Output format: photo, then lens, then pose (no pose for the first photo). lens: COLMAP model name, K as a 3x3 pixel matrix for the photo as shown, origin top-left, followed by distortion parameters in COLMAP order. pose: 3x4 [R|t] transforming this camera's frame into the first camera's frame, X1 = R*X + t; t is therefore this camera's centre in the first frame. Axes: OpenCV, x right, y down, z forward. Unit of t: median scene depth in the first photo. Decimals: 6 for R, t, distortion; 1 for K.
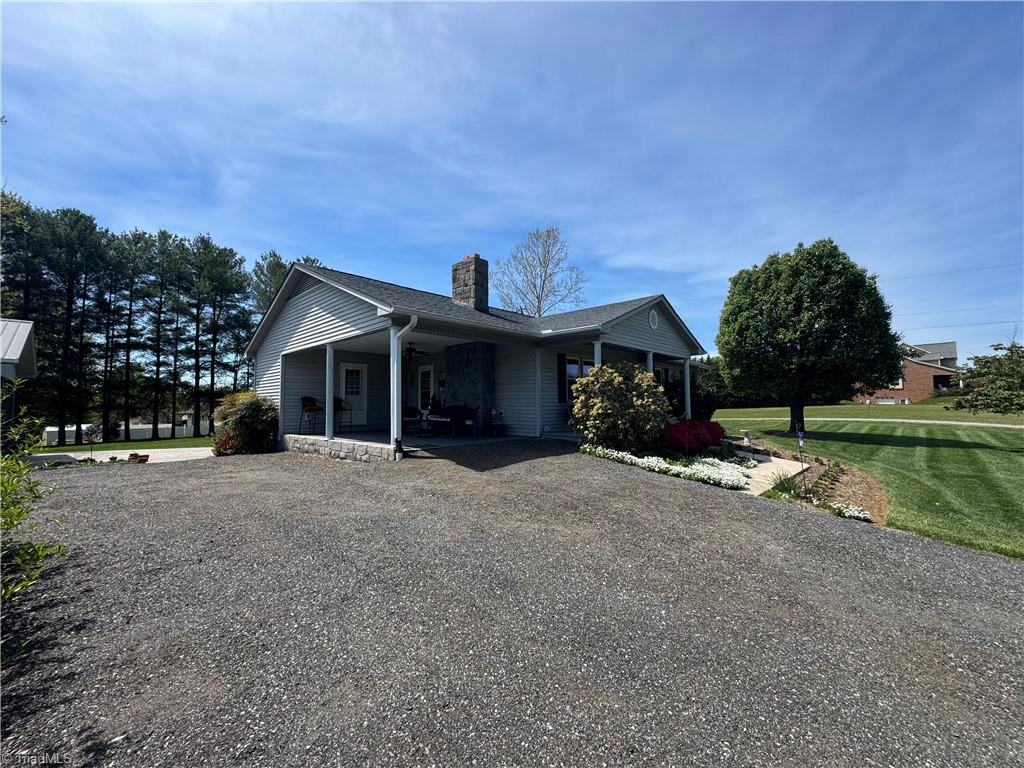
lens RADIAL K [[406.7, 0, 512.0], [0, 406.7, 384.0], [0, 0, 1]] dist [0.000428, -0.000116]
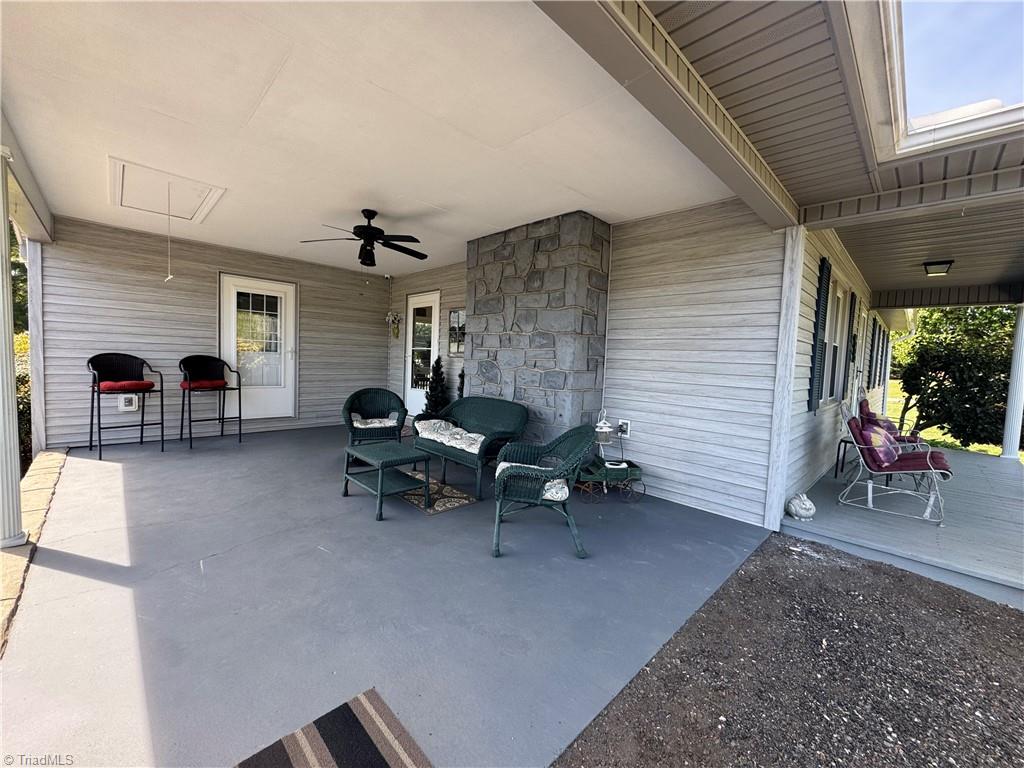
lens RADIAL K [[406.7, 0, 512.0], [0, 406.7, 384.0], [0, 0, 1]] dist [0.000428, -0.000116]
pose [[0.998517, 0.047645, -0.026337, -0.106697], [-0.044099, 0.991568, 0.121852, -0.004969], [0.031921, -0.120509, 0.992199, 0.606650]]
